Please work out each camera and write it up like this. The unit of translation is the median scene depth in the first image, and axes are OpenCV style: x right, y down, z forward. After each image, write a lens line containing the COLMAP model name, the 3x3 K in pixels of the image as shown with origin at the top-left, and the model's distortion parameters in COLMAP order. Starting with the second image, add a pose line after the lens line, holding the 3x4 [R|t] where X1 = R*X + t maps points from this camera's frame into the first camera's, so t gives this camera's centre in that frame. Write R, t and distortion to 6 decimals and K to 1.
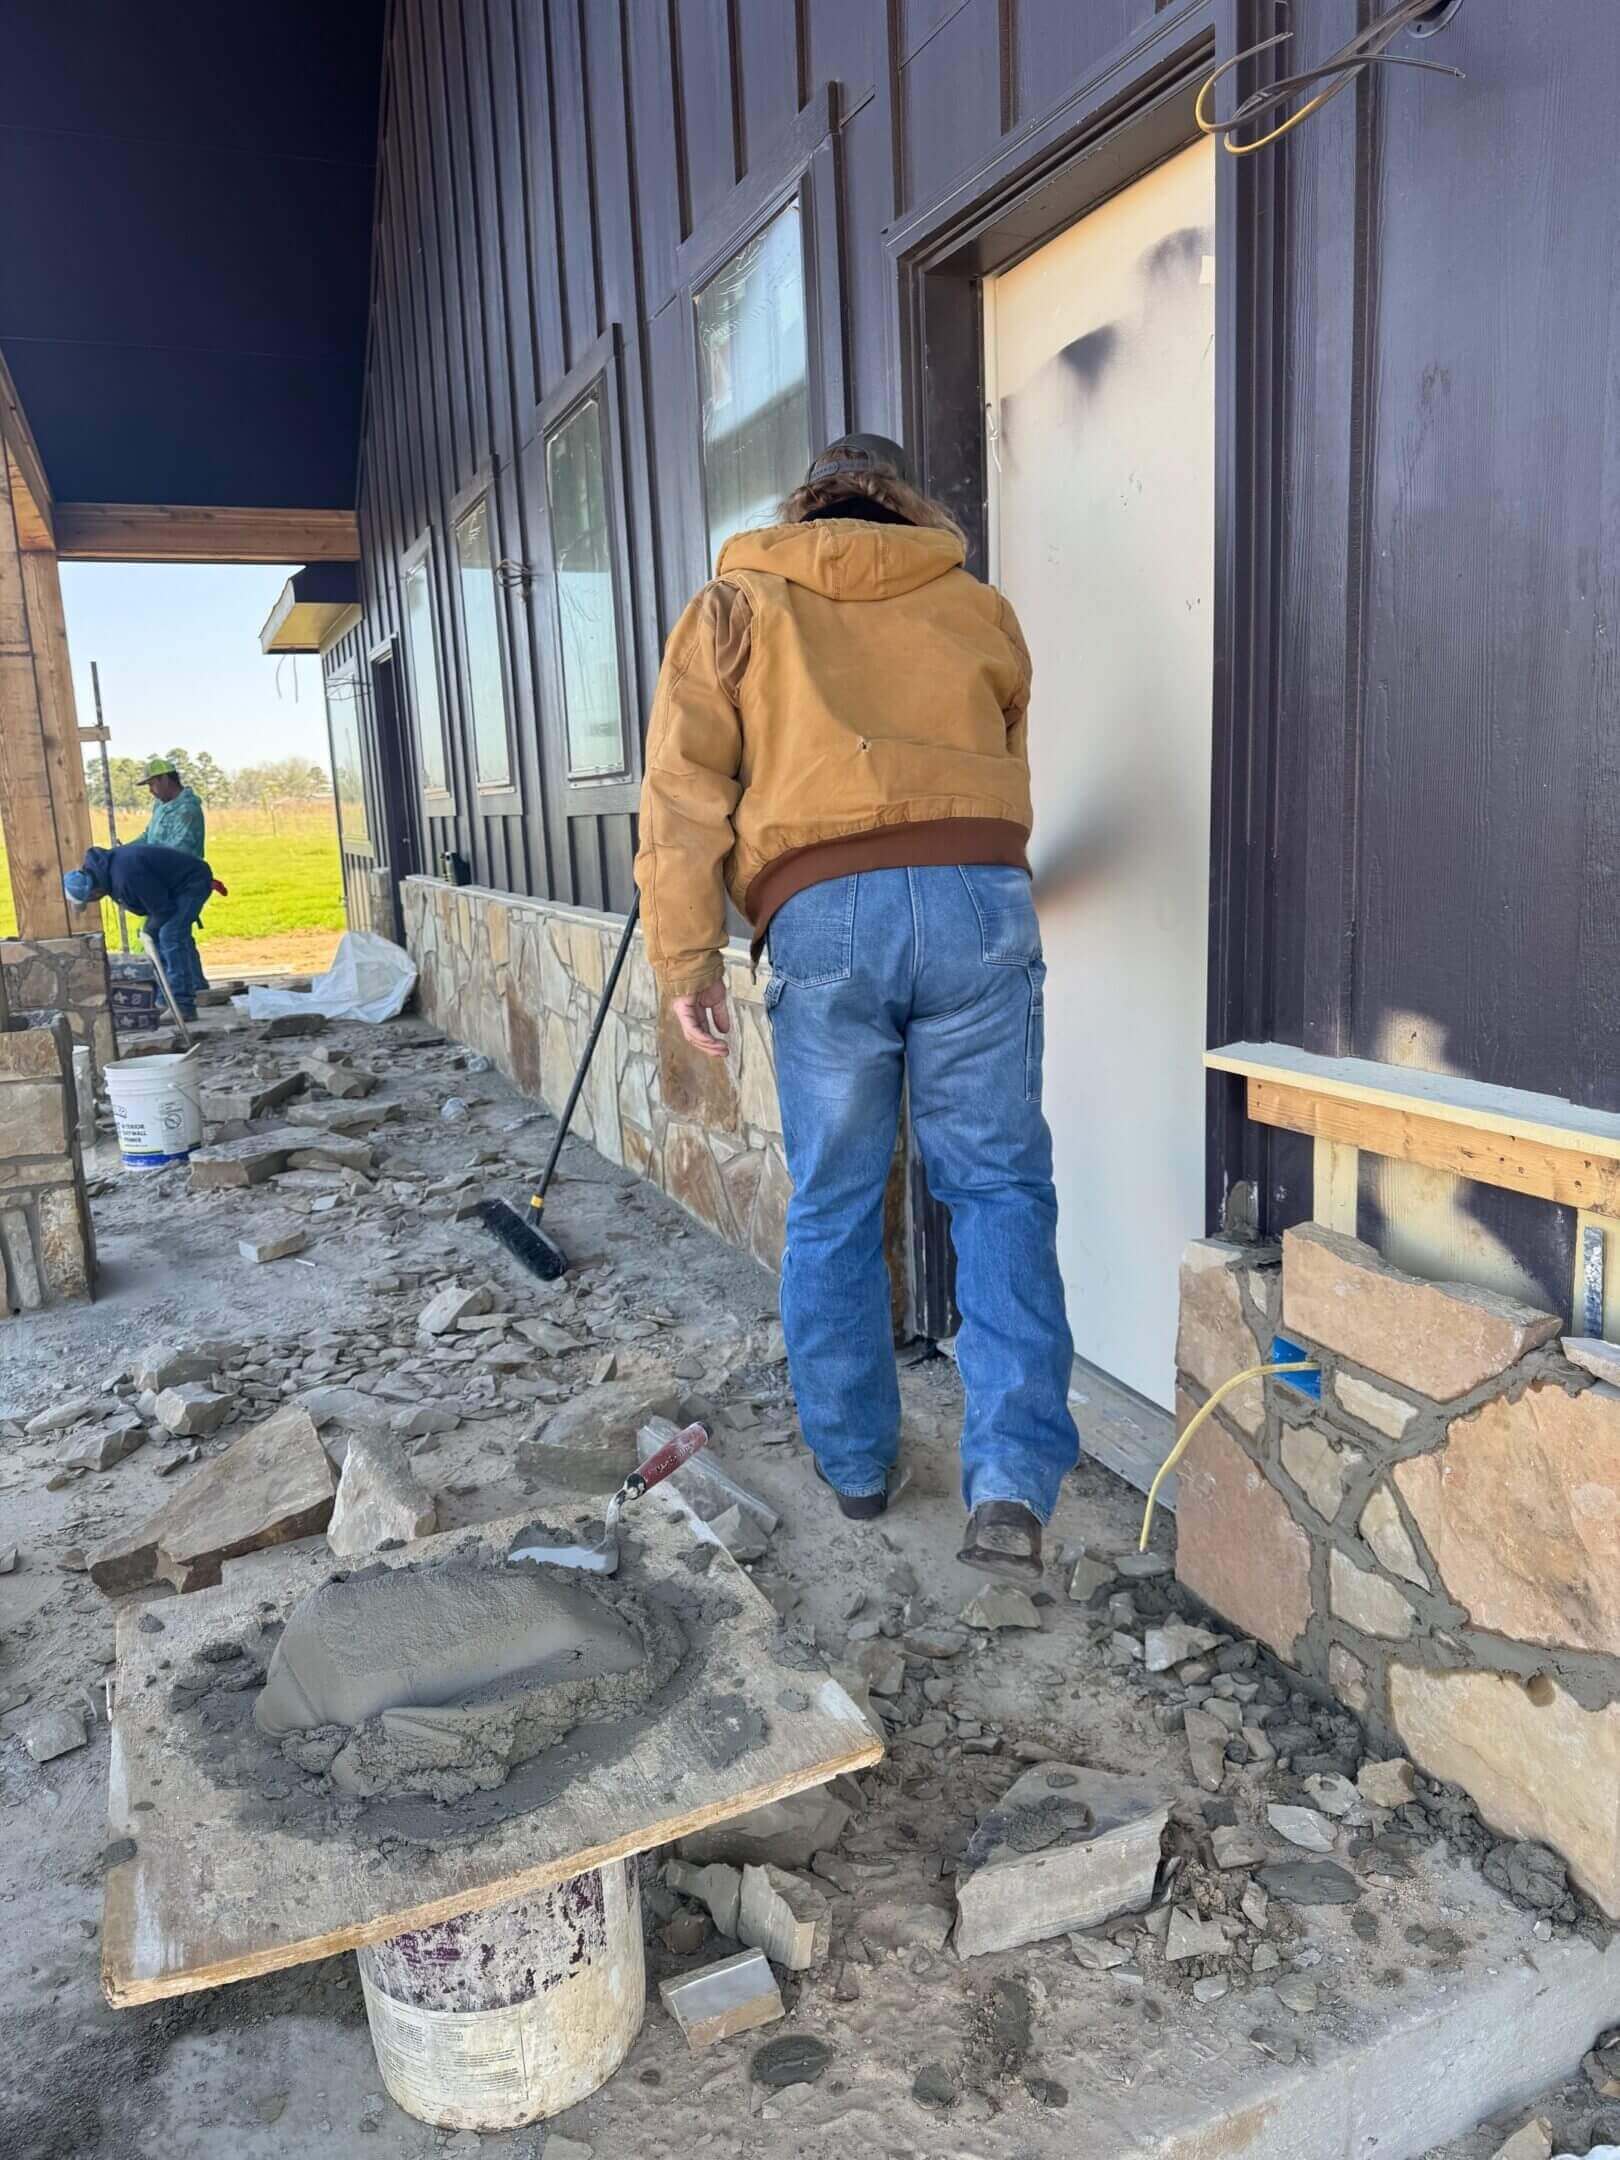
lens RADIAL K [[1520.9, 0, 813.7], [0, 1520.9, 1082.0], [0, 0, 1]] dist [0.003289, 0.000035]
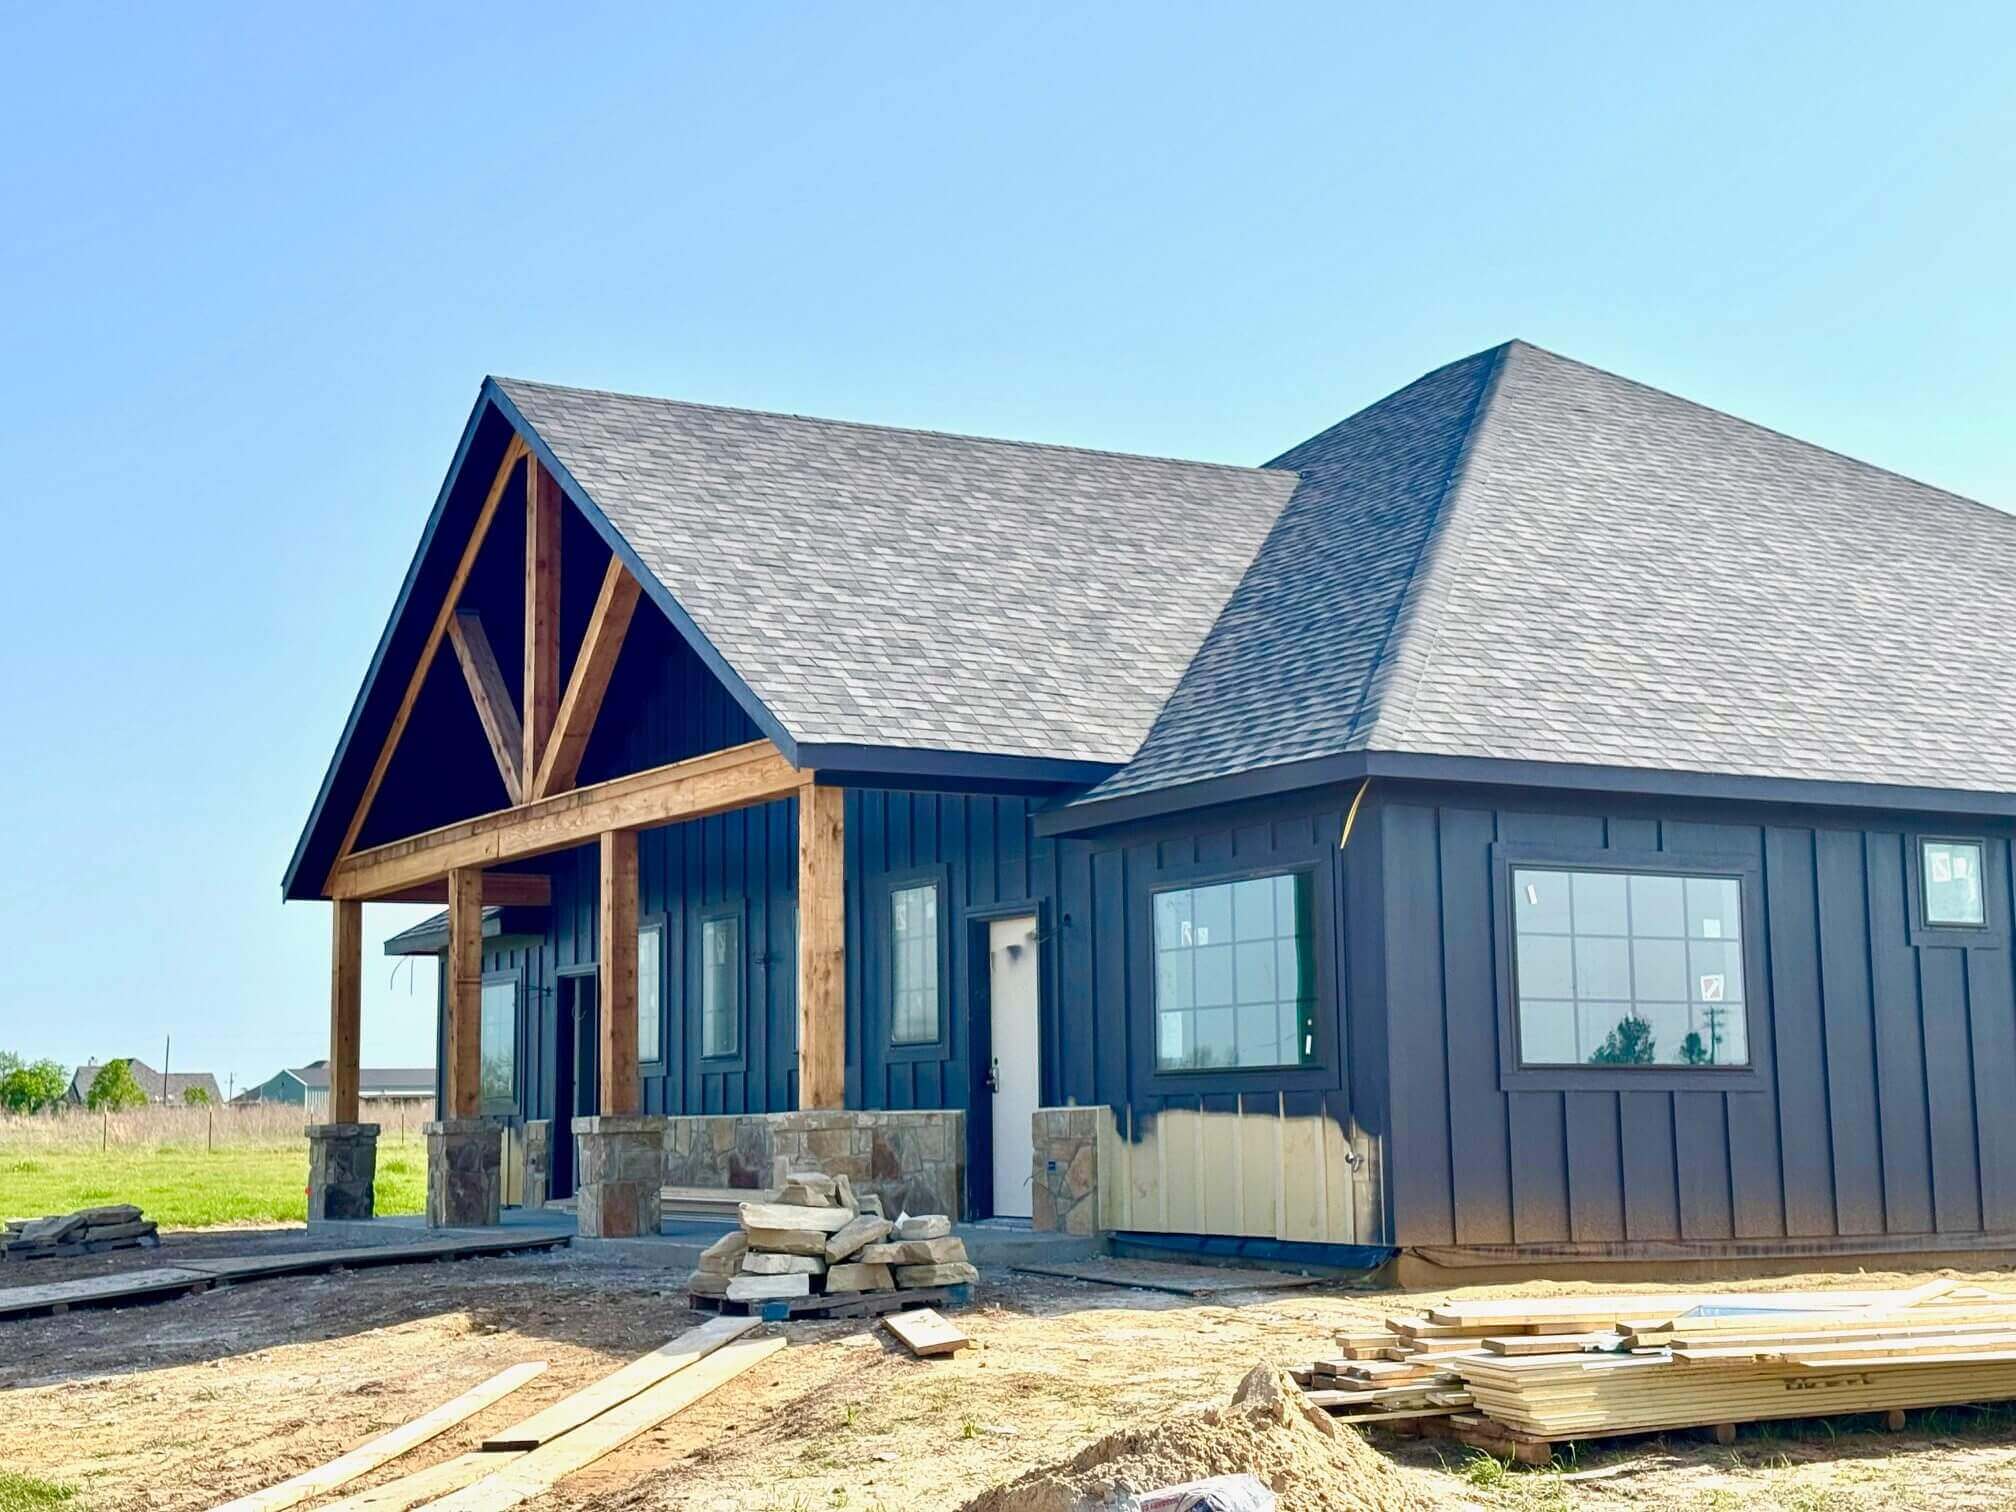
lens RADIAL K [[2809.9, 0, 1006.6], [0, 2809.9, 754.5], [0, 0, 1]] dist [-0.000765, 0.000000]
pose [[0.991126, 0.043691, 0.125538, -0.758865], [-0.001953, 0.949121, -0.314905, 1.294705], [-0.132909, 0.311865, 0.940784, -5.818422]]
